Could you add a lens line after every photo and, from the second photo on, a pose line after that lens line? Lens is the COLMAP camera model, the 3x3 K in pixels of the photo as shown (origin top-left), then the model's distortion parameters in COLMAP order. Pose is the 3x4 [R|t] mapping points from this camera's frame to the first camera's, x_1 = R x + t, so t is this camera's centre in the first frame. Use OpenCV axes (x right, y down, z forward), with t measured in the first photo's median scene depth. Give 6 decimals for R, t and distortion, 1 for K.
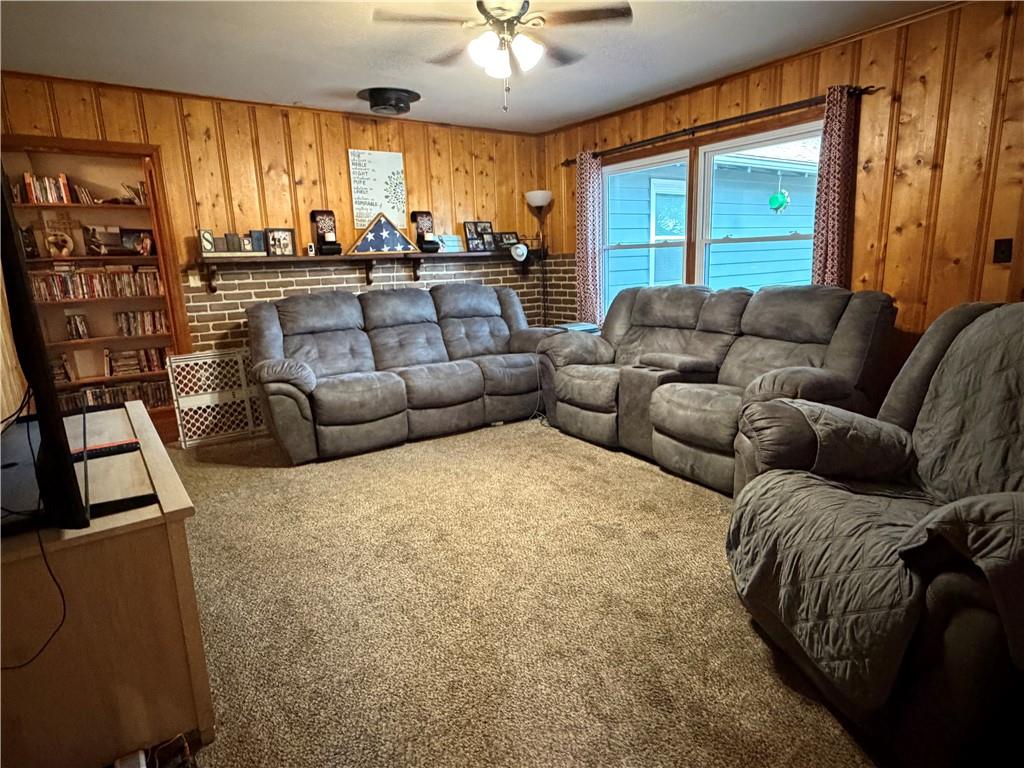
lens RADIAL K [[578.0, 0, 512.8], [0, 578.0, 385.7], [0, 0, 1]] dist [-0.000733, 0.000022]
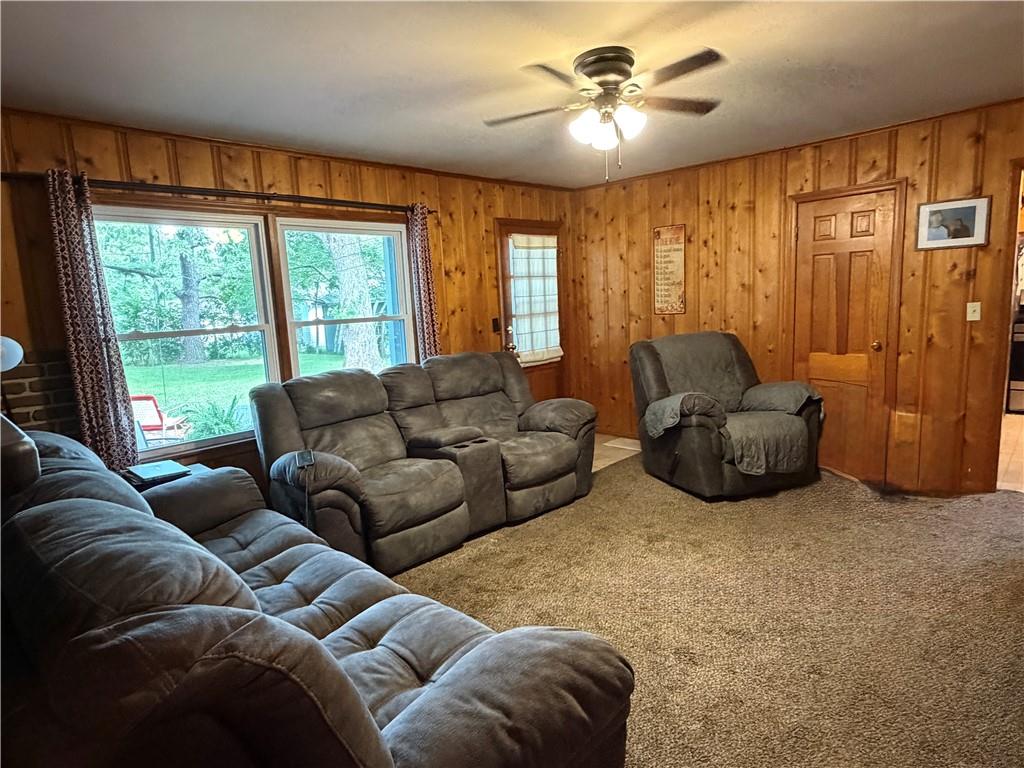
lens RADIAL K [[578.0, 0, 512.8], [0, 578.0, 385.7], [0, 0, 1]] dist [-0.000733, 0.000022]
pose [[-0.182969, -0.091935, 0.978811, -0.713432], [0.272051, 0.952004, 0.140272, -0.234334], [-0.944728, 0.291952, -0.149176, 1.022514]]
